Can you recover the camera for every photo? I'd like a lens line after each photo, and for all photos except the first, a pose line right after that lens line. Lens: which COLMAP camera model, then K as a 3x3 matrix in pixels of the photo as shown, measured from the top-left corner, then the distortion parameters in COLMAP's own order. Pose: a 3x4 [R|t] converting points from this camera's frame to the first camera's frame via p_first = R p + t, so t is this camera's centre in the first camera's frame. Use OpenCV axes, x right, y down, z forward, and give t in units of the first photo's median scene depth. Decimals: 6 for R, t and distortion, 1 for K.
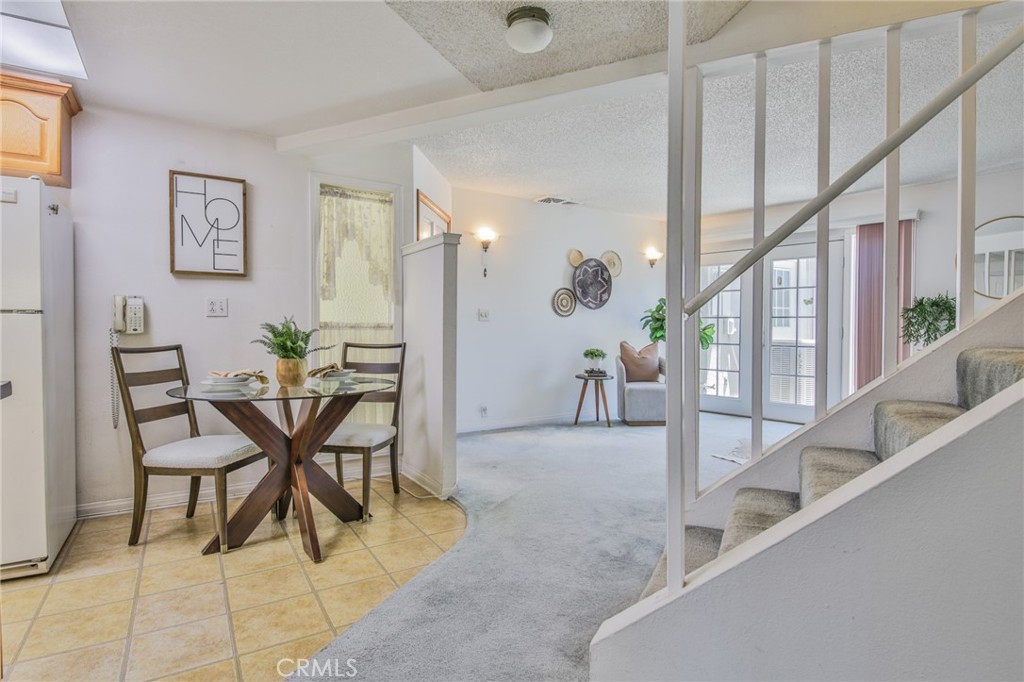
lens RADIAL K [[524.8, 0, 512.3], [0, 524.8, 333.7], [0, 0, 1]] dist [-0.001253, -0.000940]
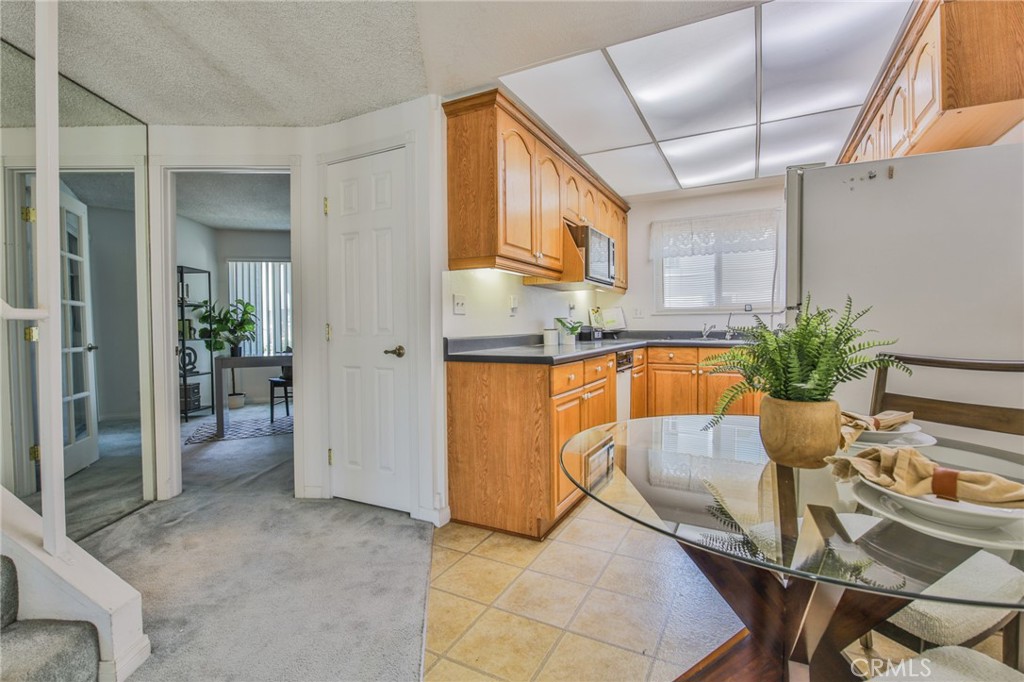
lens RADIAL K [[465.3, 0, 512.5], [0, 465.3, 338.8], [0, 0, 1]] dist [-0.007714, -0.007429]
pose [[-0.864194, 0.015484, -0.502921, -0.017736], [-0.002925, 0.999355, 0.035793, -0.005909], [0.503151, 0.032403, -0.863591, 0.580445]]
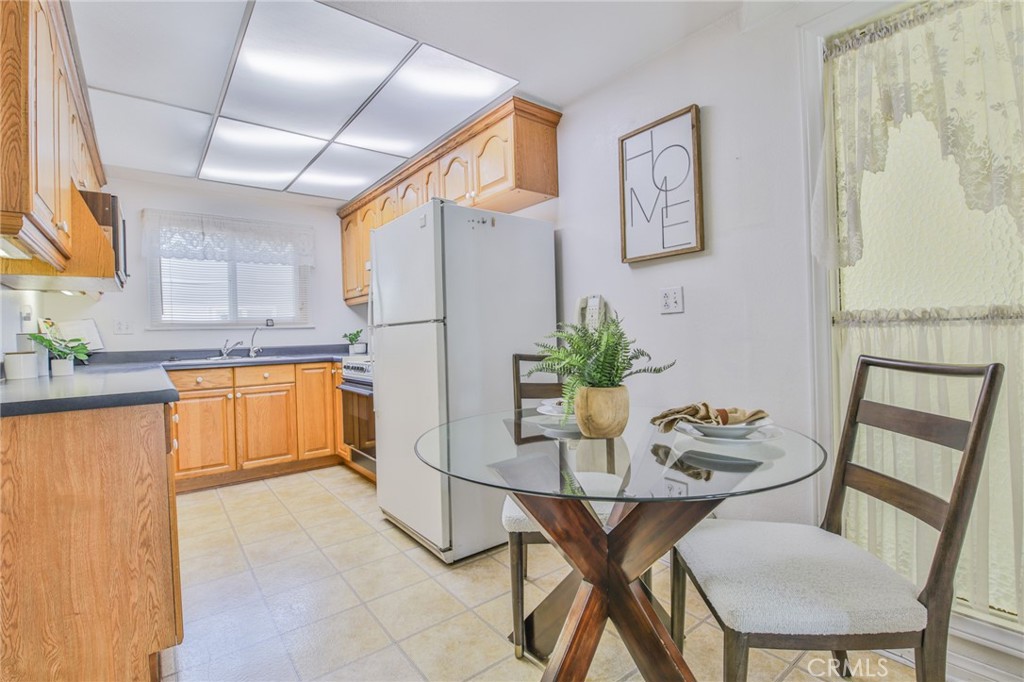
lens RADIAL K [[465.3, 0, 512.6], [0, 465.3, 338.8], [0, 0, 1]] dist [-0.007714, -0.007429]
pose [[0.107531, 0.002167, -0.994199, 0.027089], [0.015215, 0.999877, 0.003825, -0.002319], [0.994085, -0.015538, 0.107485, 0.413756]]
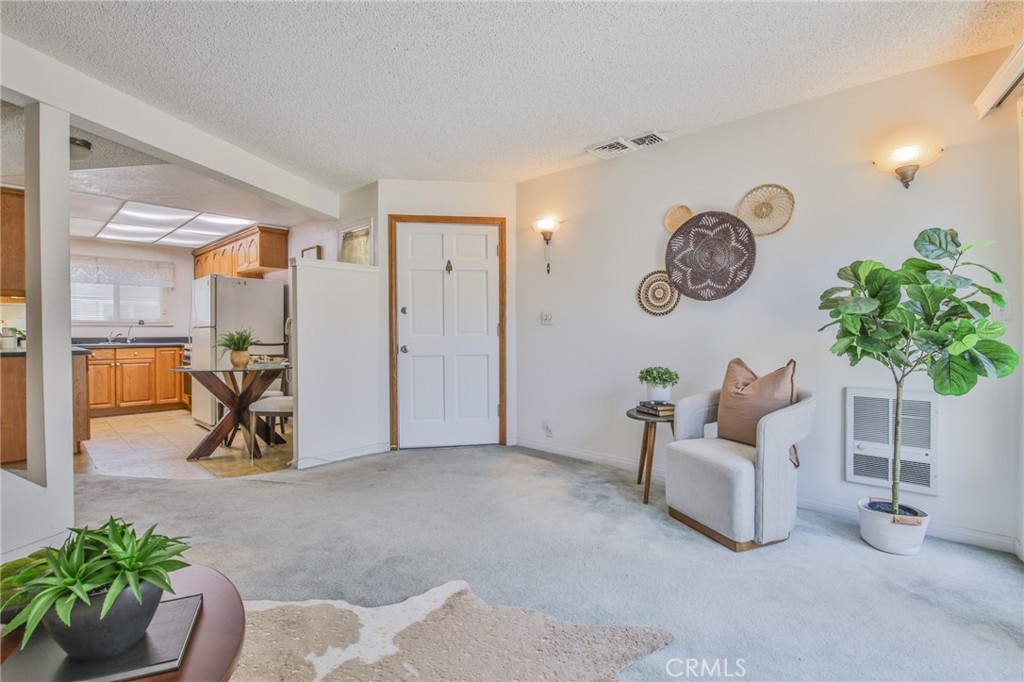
lens RADIAL K [[465.3, 0, 511.5], [0, 465.3, 337.0], [0, 0, 1]] dist [-0.007714, -0.007429]
pose [[0.263370, 0.005693, -0.964678, 0.633960], [-0.010048, 0.999945, 0.003158, -0.006207], [0.964643, 0.008861, 0.263413, 0.709001]]
